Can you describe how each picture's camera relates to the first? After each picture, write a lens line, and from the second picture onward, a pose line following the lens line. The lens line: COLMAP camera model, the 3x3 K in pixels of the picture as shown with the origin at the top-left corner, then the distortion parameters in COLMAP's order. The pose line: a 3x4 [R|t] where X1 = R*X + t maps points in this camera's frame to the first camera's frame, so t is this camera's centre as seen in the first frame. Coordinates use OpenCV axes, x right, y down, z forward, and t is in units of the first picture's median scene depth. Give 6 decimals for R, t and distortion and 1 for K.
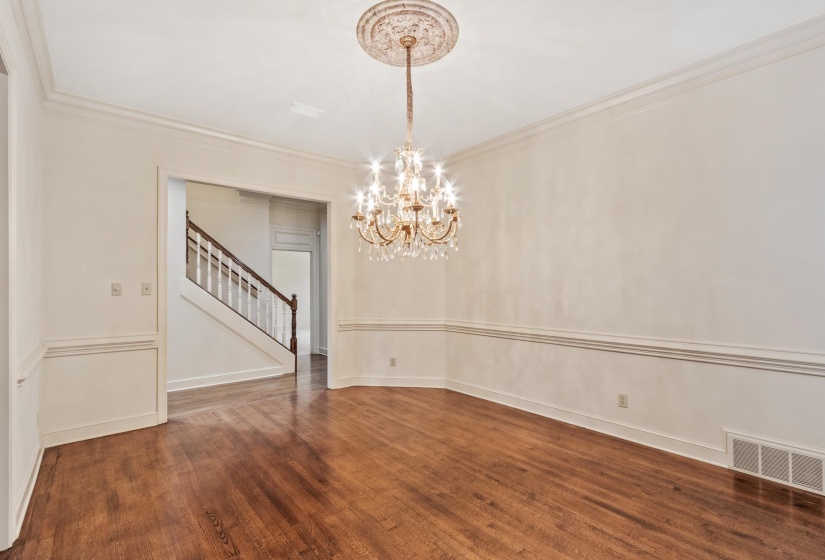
lens RADIAL K [[380.0, 0, 411.8], [0, 380.0, 281.4], [0, 0, 1]] dist [0.001424, 0.000217]
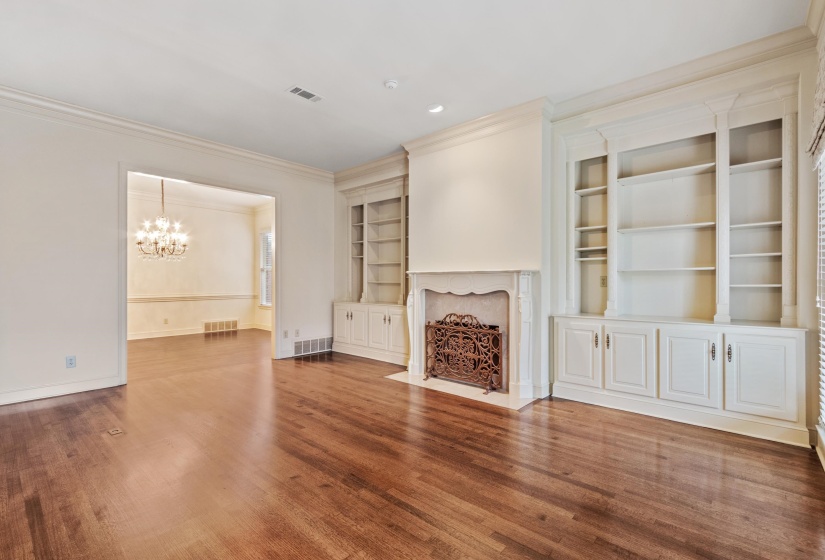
lens RADIAL K [[380.0, 0, 411.9], [0, 380.0, 281.1], [0, 0, 1]] dist [0.001424, 0.000217]
pose [[-0.147261, 0.007512, 0.989069, -2.490435], [-0.014333, 0.999850, -0.009728, 0.074226], [-0.988994, -0.015609, -0.147131, -0.220235]]
